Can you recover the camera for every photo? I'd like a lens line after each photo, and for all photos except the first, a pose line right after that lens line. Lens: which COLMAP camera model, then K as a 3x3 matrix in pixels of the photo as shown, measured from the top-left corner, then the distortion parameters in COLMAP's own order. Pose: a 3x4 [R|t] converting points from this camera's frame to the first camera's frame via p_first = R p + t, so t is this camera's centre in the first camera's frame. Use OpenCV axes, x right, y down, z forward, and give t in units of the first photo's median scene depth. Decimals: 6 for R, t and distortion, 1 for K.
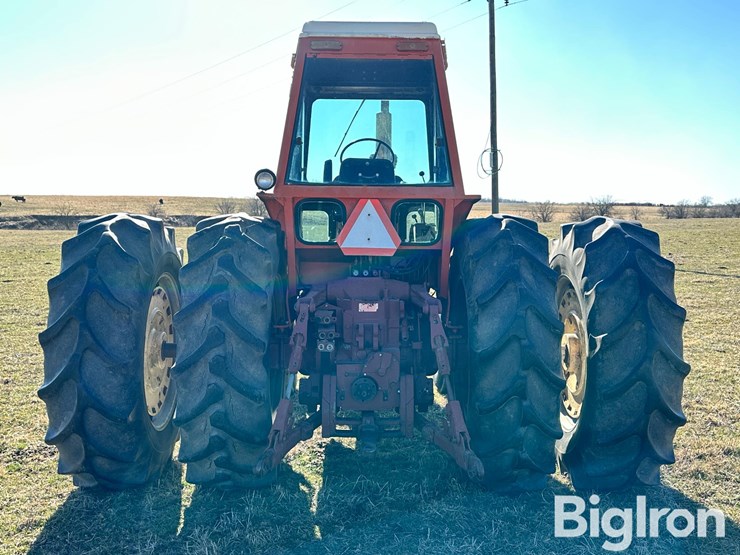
lens RADIAL K [[549.5, 0, 370.0], [0, 549.5, 277.5], [0, 0, 1]] dist [0.124300, -0.212569]
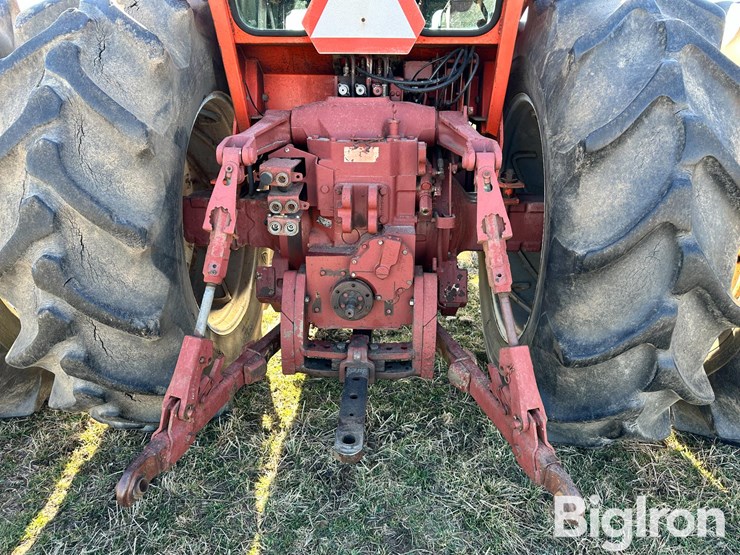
lens RADIAL K [[549.5, 0, 370.0], [0, 549.5, 277.5], [0, 0, 1]] dist [0.124300, -0.212569]
pose [[0.999520, 0.011556, -0.028748, 0.025375], [-0.002607, 0.955923, 0.293607, 0.010244], [0.030874, -0.293391, 0.955494, 0.464219]]
